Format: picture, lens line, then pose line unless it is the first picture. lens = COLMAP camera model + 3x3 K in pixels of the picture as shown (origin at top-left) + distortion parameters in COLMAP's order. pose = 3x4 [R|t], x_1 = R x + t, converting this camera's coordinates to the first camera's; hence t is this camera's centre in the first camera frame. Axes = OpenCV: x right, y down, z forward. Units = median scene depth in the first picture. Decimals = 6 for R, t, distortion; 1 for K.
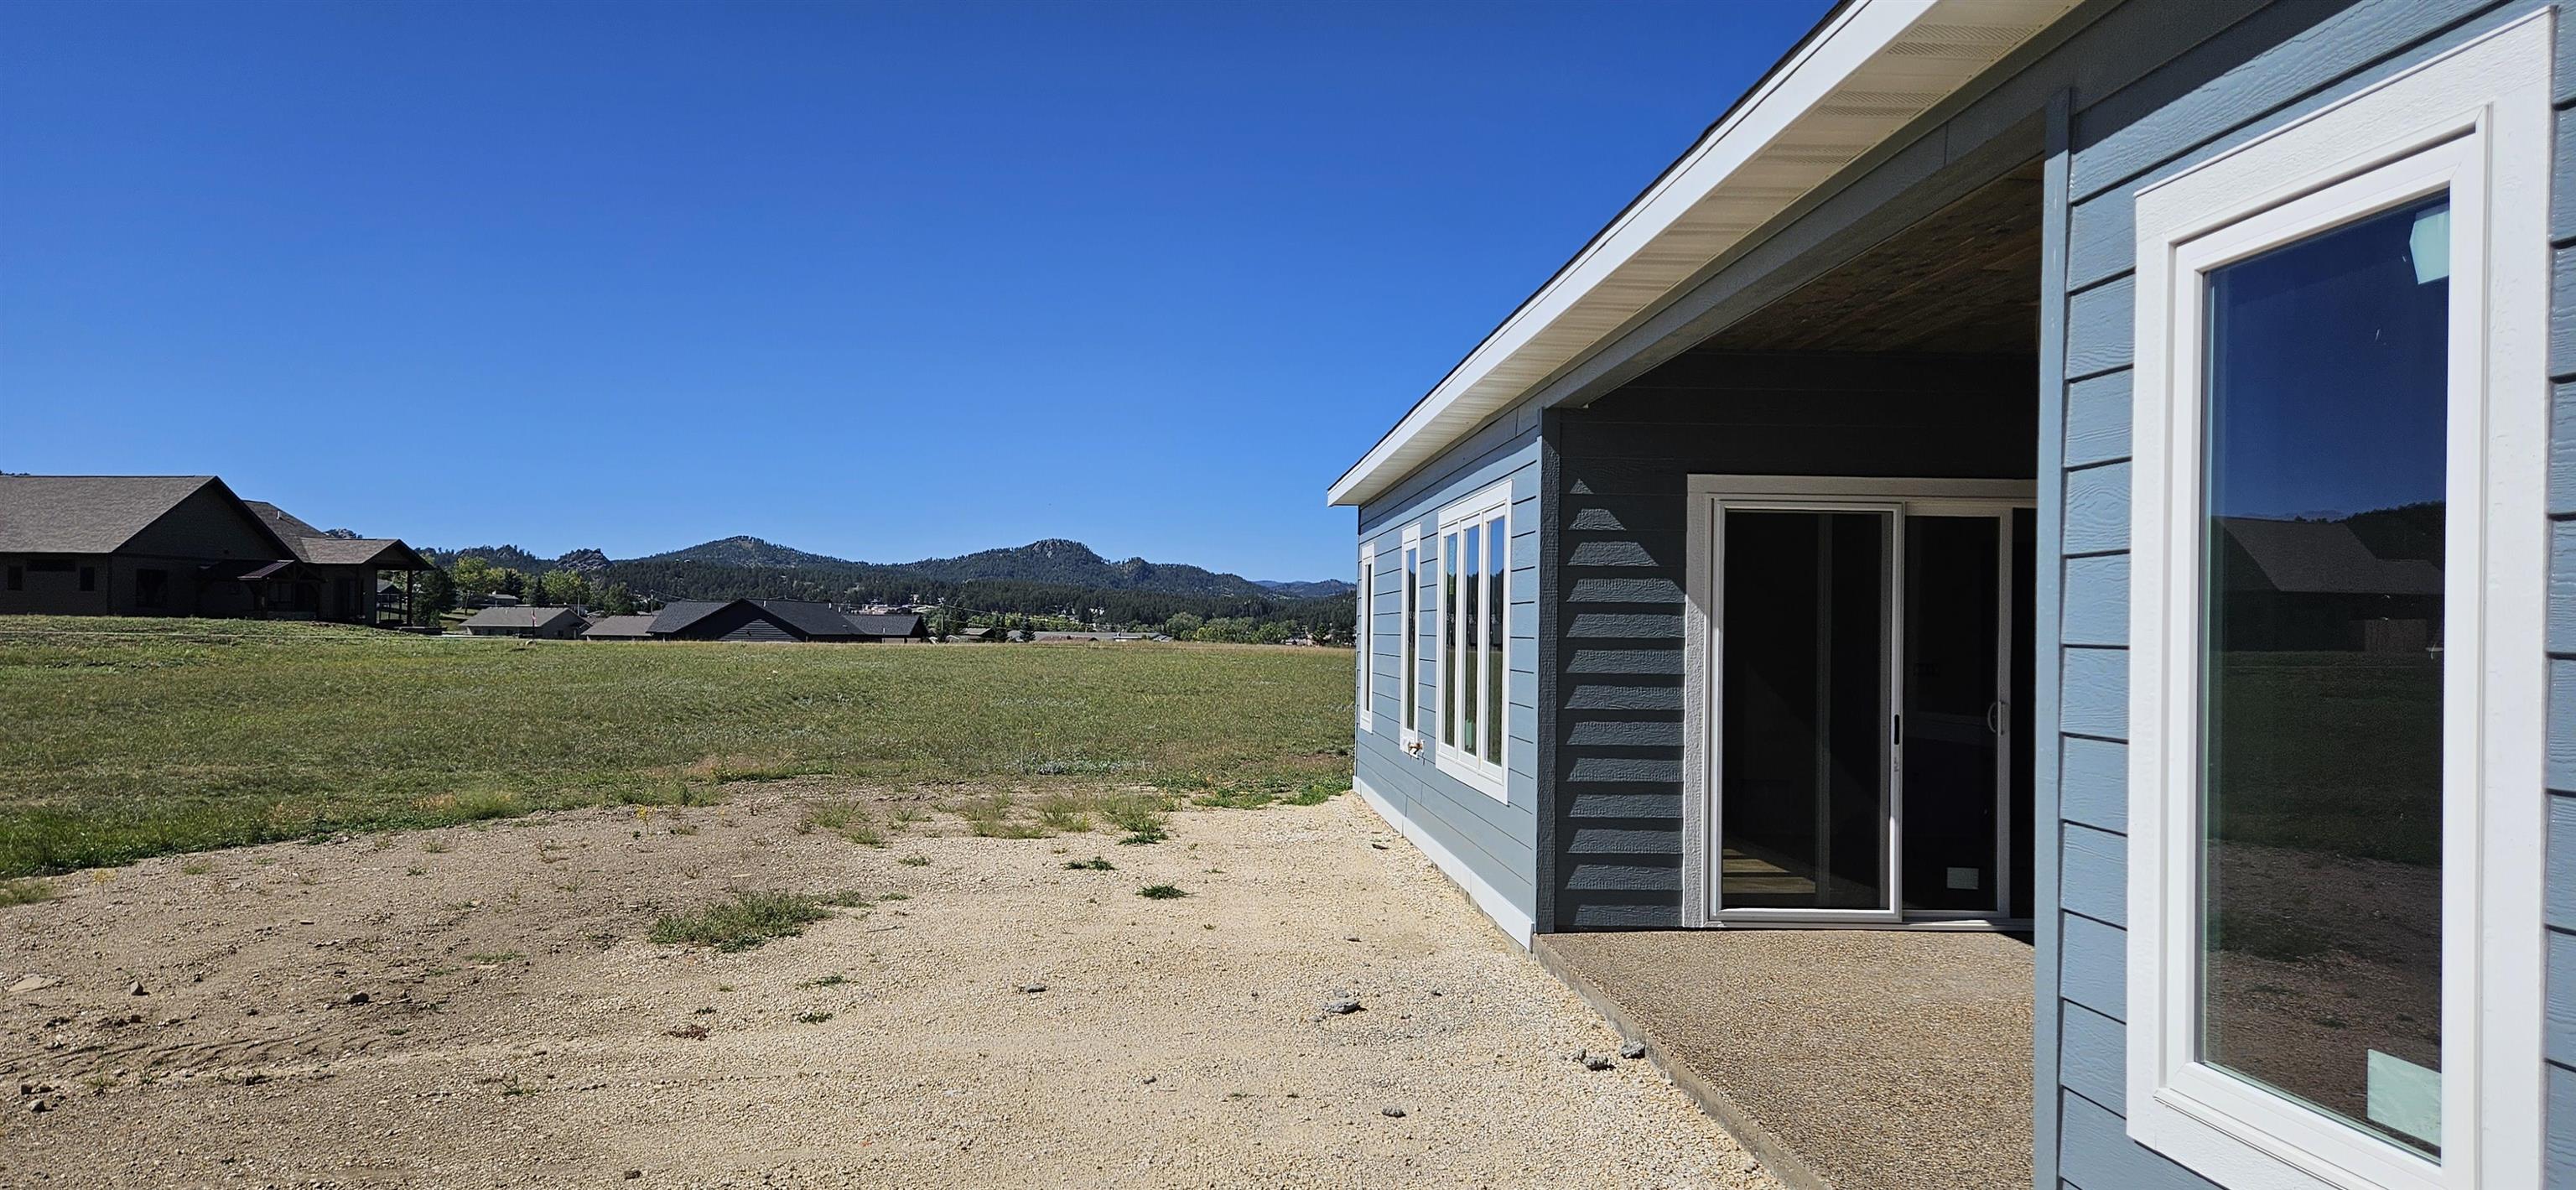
lens RADIAL K [[1696.6, 0, 1278.1], [0, 1696.6, 614.6], [0, 0, 1]] dist [0.080066, -0.074688]
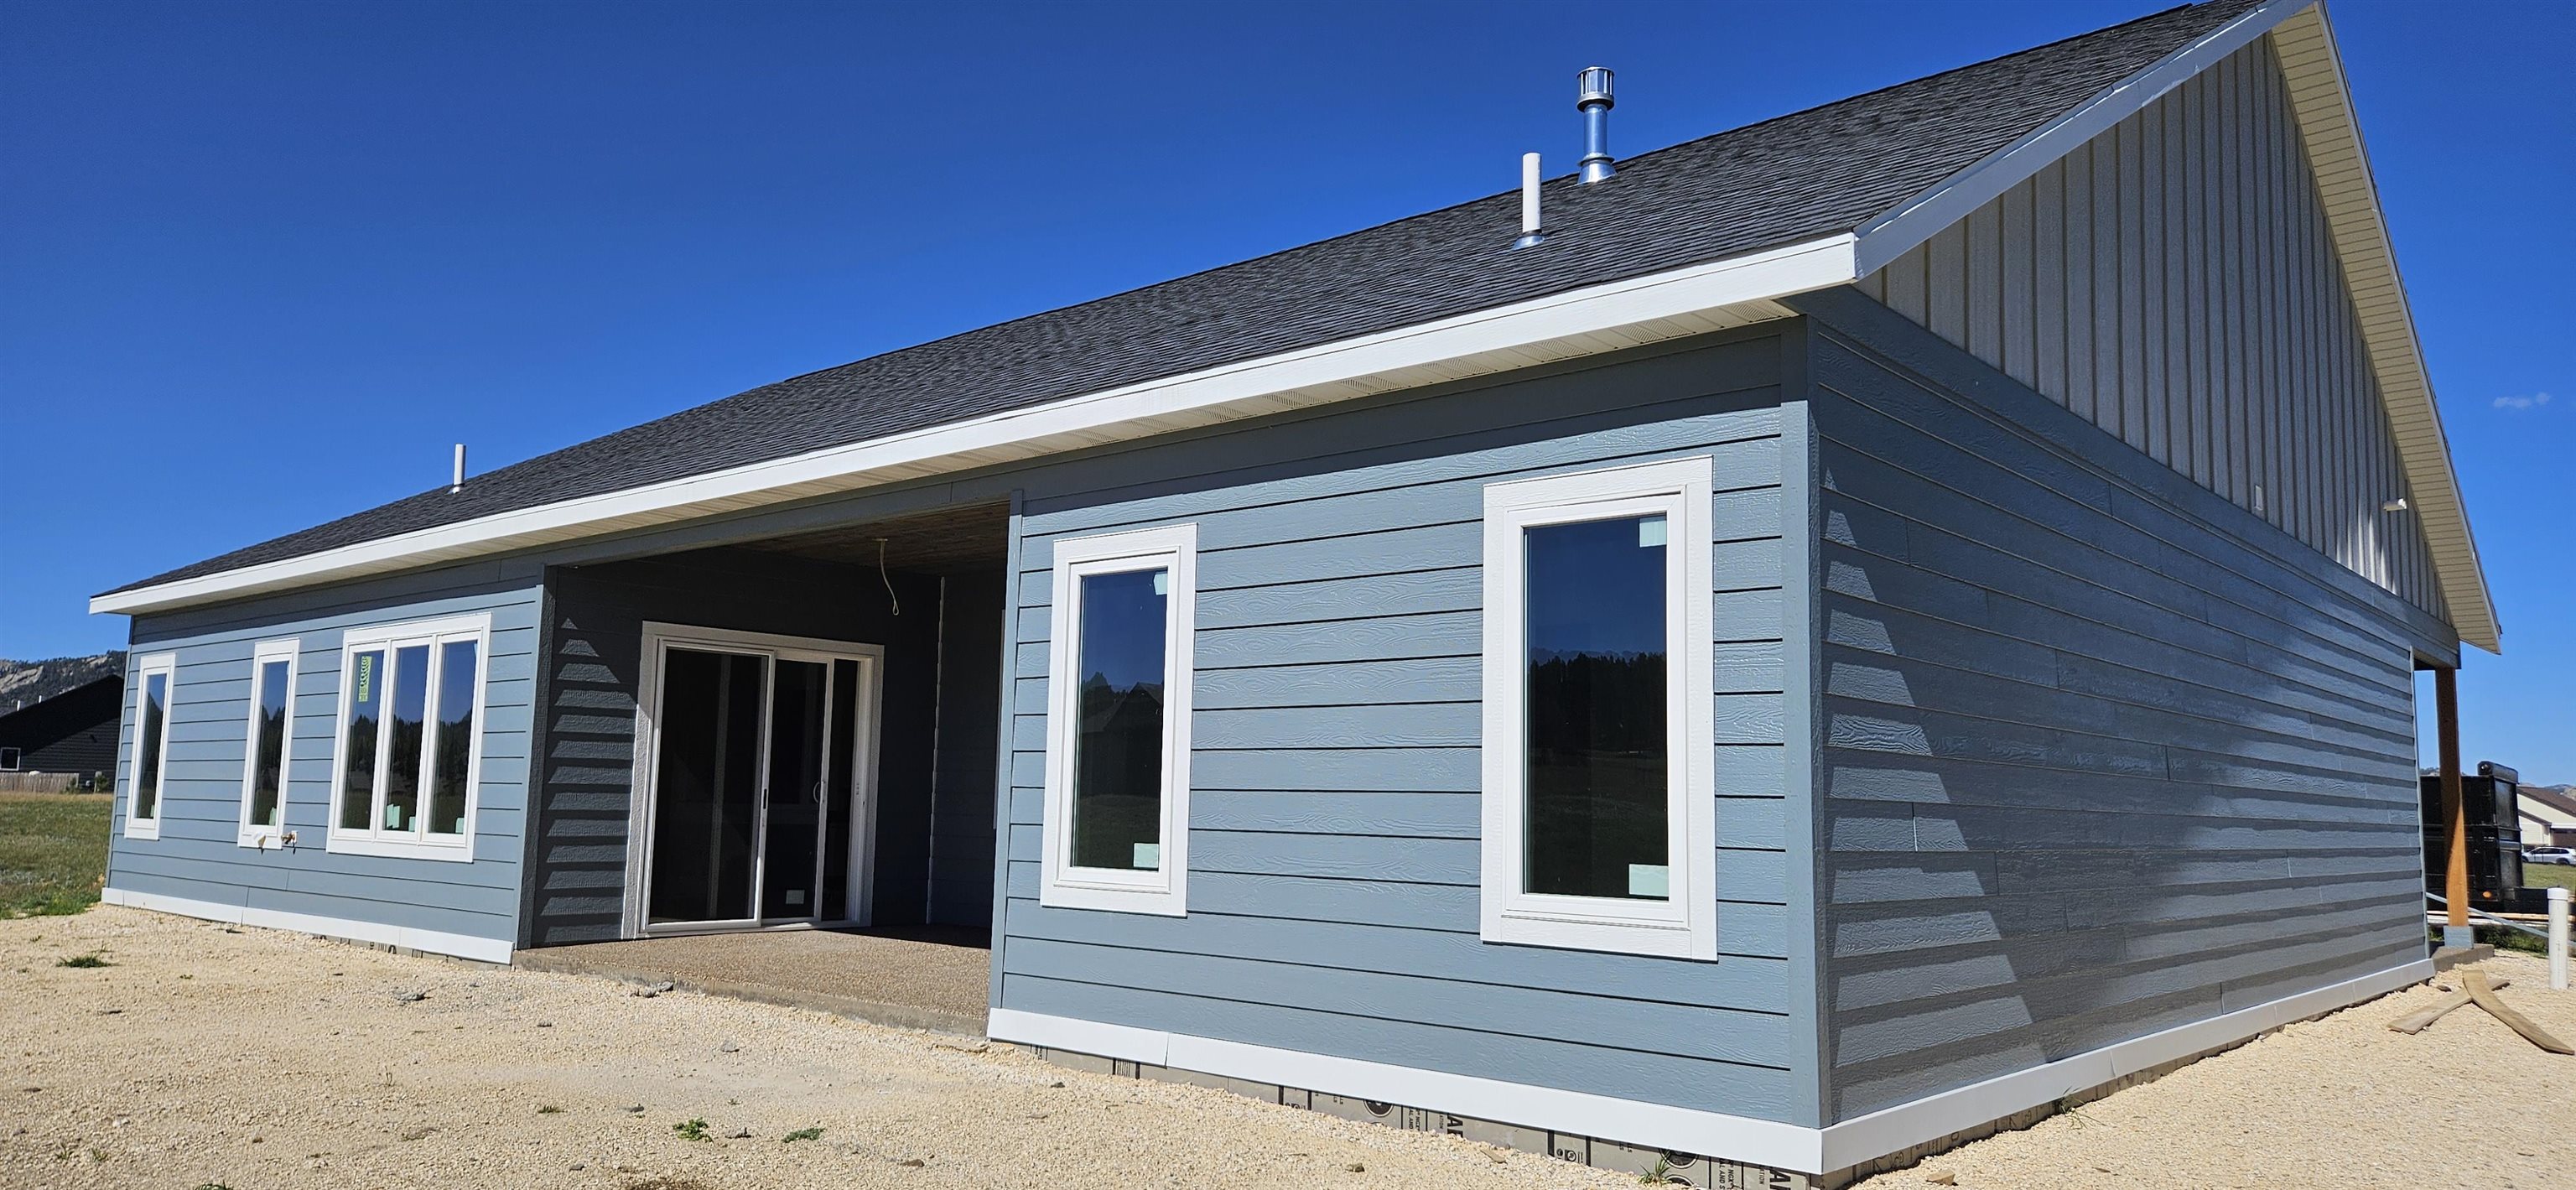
lens RADIAL K [[1696.6, 0, 1278.1], [0, 1696.6, 614.6], [0, 0, 1]] dist [0.080066, -0.074688]
pose [[0.696960, 0.081384, 0.712477, -0.419933], [-0.018334, 0.995237, -0.095748, 0.041557], [-0.716876, 0.053669, 0.695132, -0.395092]]
